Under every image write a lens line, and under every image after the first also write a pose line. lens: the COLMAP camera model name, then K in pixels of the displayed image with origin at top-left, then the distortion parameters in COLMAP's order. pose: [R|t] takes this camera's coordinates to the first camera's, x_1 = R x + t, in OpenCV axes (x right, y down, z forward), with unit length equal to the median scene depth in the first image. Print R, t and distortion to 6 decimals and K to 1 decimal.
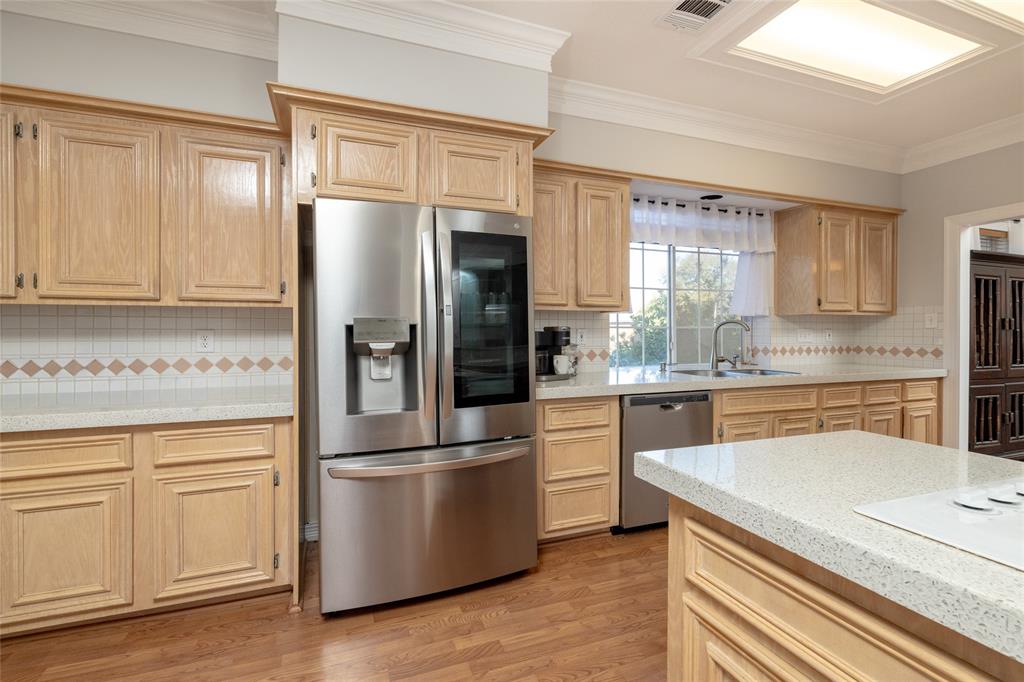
lens RADIAL K [[425.8, 0, 515.2], [0, 425.8, 332.4], [0, 0, 1]] dist [-0.000125, -0.000125]
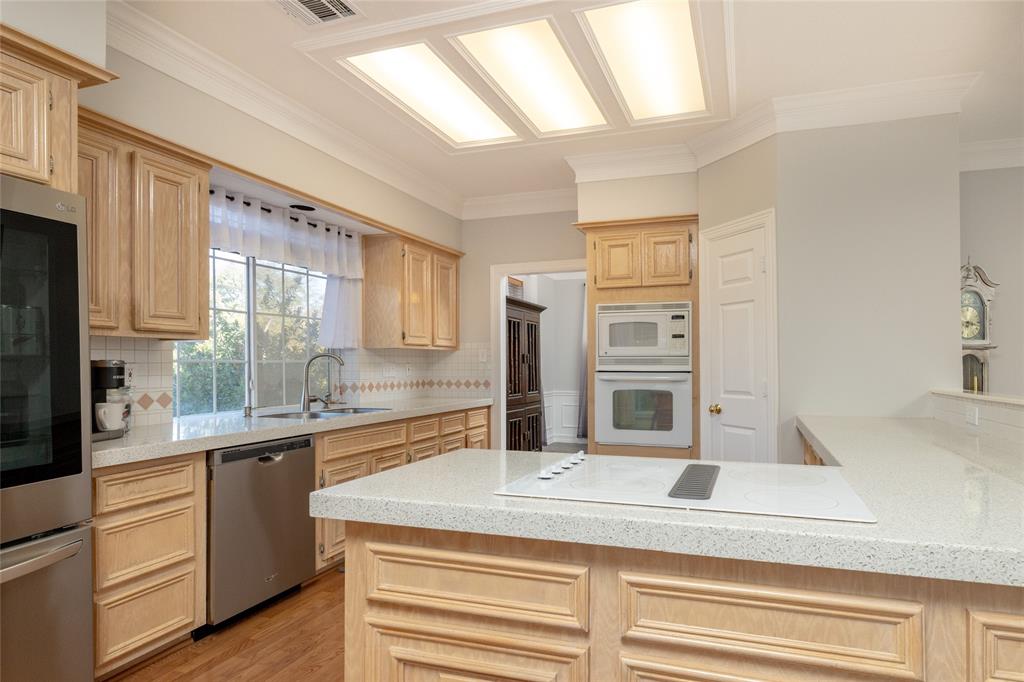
lens RADIAL K [[589.5, 0, 508.3], [0, 589.5, 360.2], [0, 0, 1]] dist [-0.001862, 0.000362]
pose [[0.657824, 0.002508, 0.753168, -0.158240], [0.007673, 0.999920, -0.010031, 0.000822], [-0.753133, 0.012378, 0.657752, -0.077929]]
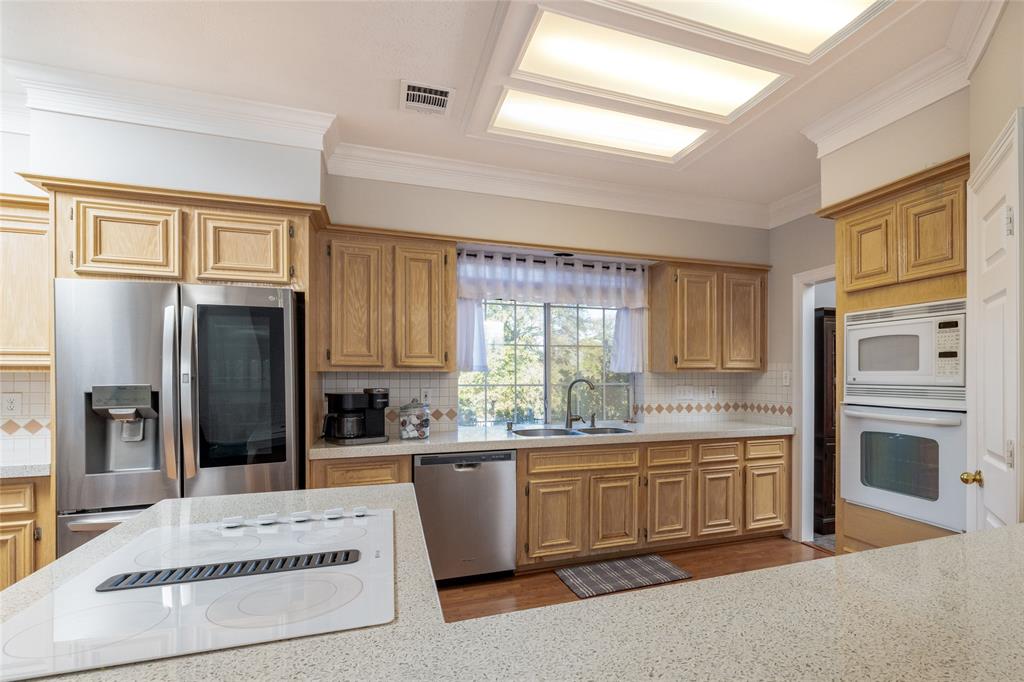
lens RADIAL K [[527.4, 0, 633.7], [0, 527.4, 372.8], [0, 0, 1]] dist [-0.003488, -0.000361]
pose [[0.999897, -0.003207, 0.013974, 0.633526], [0.003309, 0.999968, -0.007279, -0.034076], [-0.013950, 0.007324, 0.999876, -0.239509]]
